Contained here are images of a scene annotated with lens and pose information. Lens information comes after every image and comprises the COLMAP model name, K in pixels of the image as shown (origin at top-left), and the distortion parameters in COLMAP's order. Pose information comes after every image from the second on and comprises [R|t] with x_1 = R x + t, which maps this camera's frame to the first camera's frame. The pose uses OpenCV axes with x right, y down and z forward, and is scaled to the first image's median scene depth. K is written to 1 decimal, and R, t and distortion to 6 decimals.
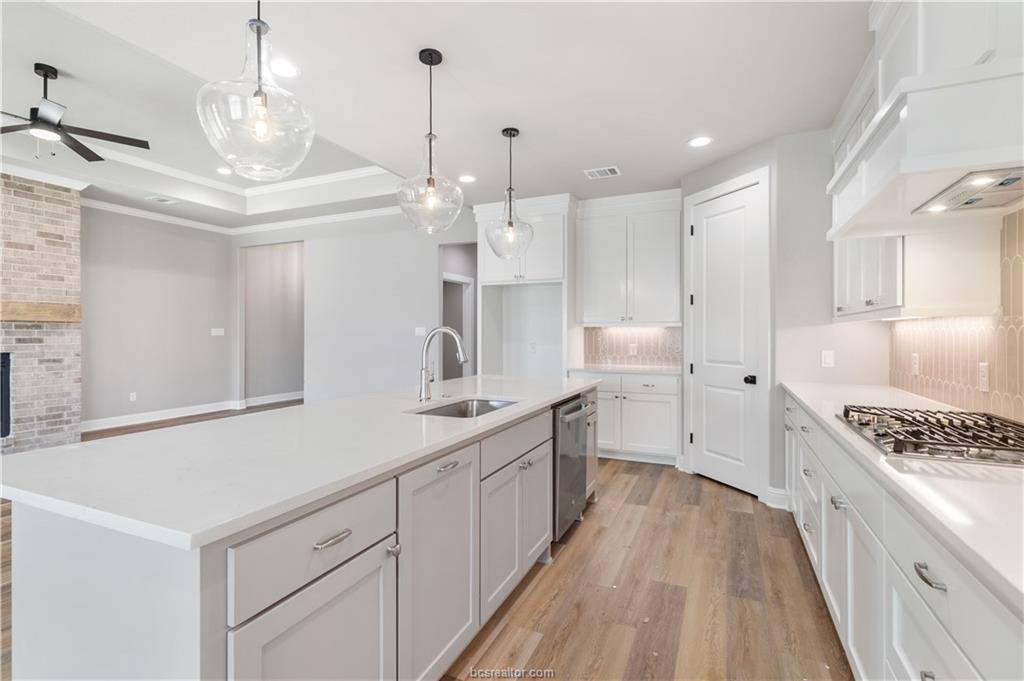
lens RADIAL K [[474.5, 0, 510.0], [0, 474.5, 332.0], [0, 0, 1]] dist [0.003175, 0.000209]
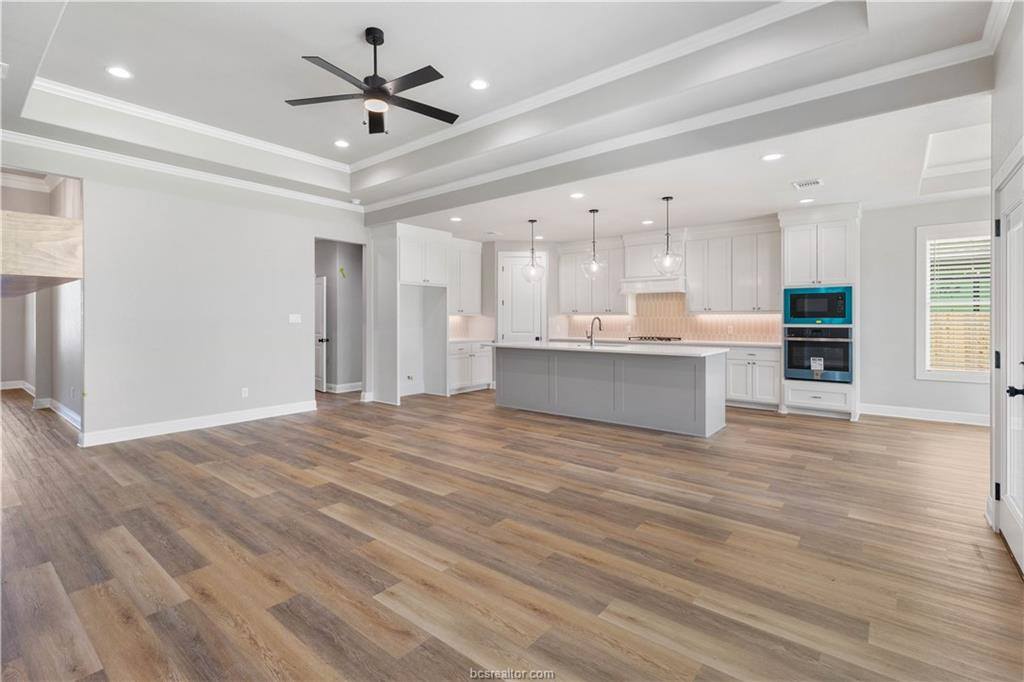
lens RADIAL K [[471.7, 0, 510.7], [0, 471.7, 322.8], [0, 0, 1]] dist [0.002812, 0.000329]
pose [[0.256044, -0.008384, 0.966629, -1.647356], [0.000542, 0.999963, 0.008530, -0.000185], [-0.966665, -0.001660, 0.256039, 0.472239]]
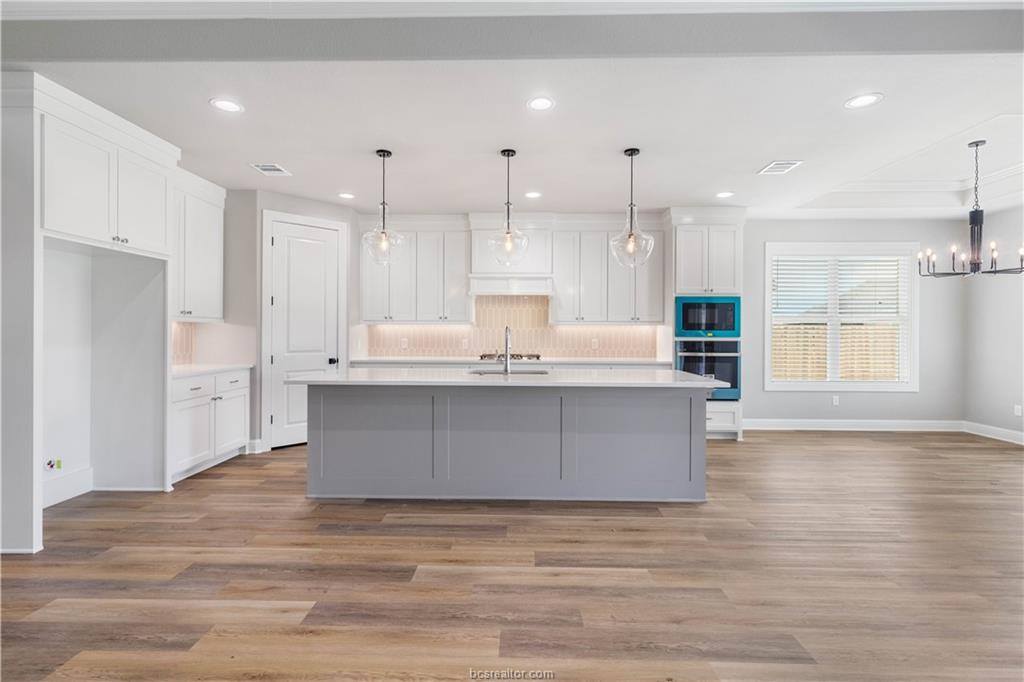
lens RADIAL K [[469.0, 0, 512.7], [0, 469.0, 332.0], [0, 0, 1]] dist [0.003753, 0.000478]
pose [[-0.397371, -0.003807, 0.917650, -0.955683], [-0.005609, 0.999983, 0.001720, 0.003422], [-0.917641, -0.004464, -0.397386, 0.962791]]
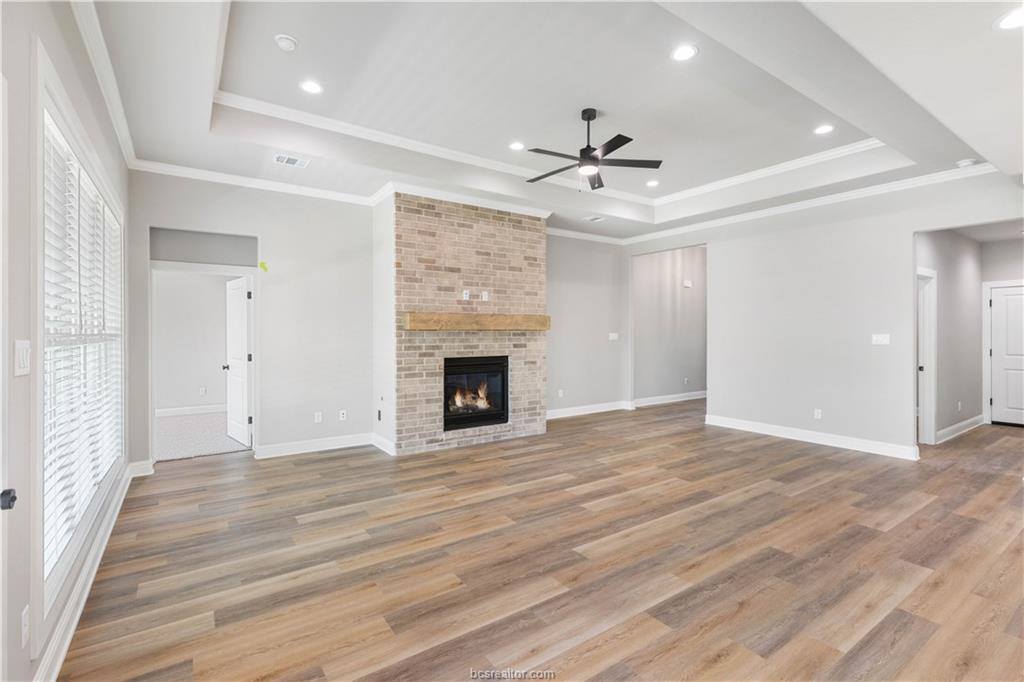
lens RADIAL K [[467.3, 0, 511.8], [0, 467.3, 329.8], [0, 0, 1]] dist [0.001002, -0.000232]
pose [[0.859603, -0.001035, -0.510962, -0.510593], [0.000794, 0.999999, -0.000689, -0.027526], [0.510962, 0.000186, 0.859603, -0.051853]]
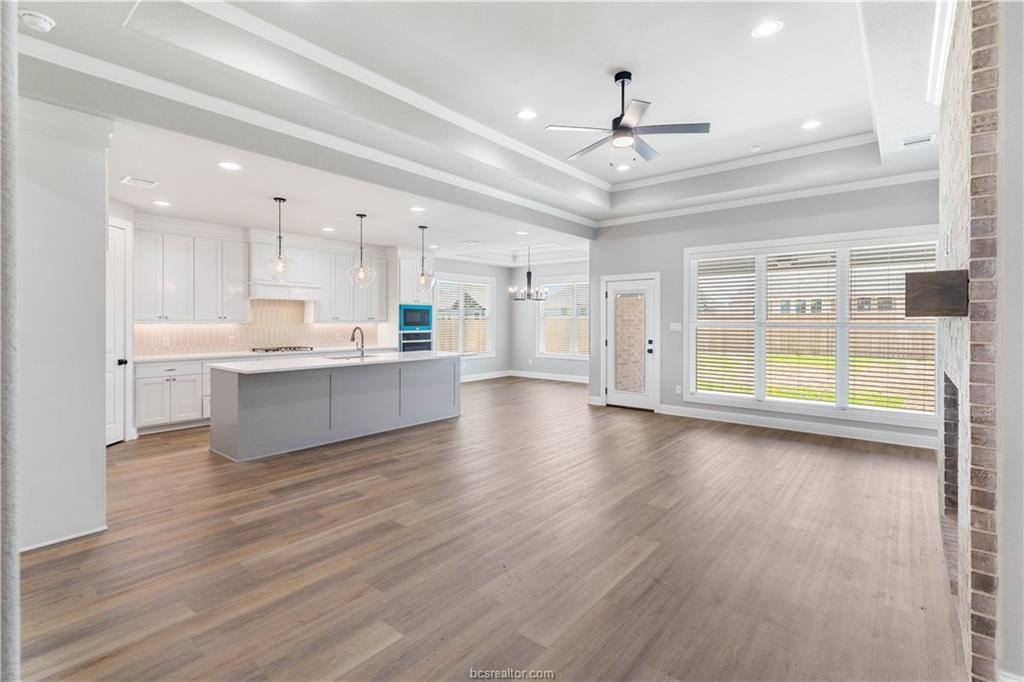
lens RADIAL K [[471.7, 0, 510.7], [0, 471.7, 322.8], [0, 0, 1]] dist [0.002812, 0.000329]
pose [[-0.965471, -0.001203, 0.260508, -0.923267], [-0.000637, 0.999997, 0.002257, -0.022526], [-0.260510, 0.002013, -0.965469, 1.885383]]
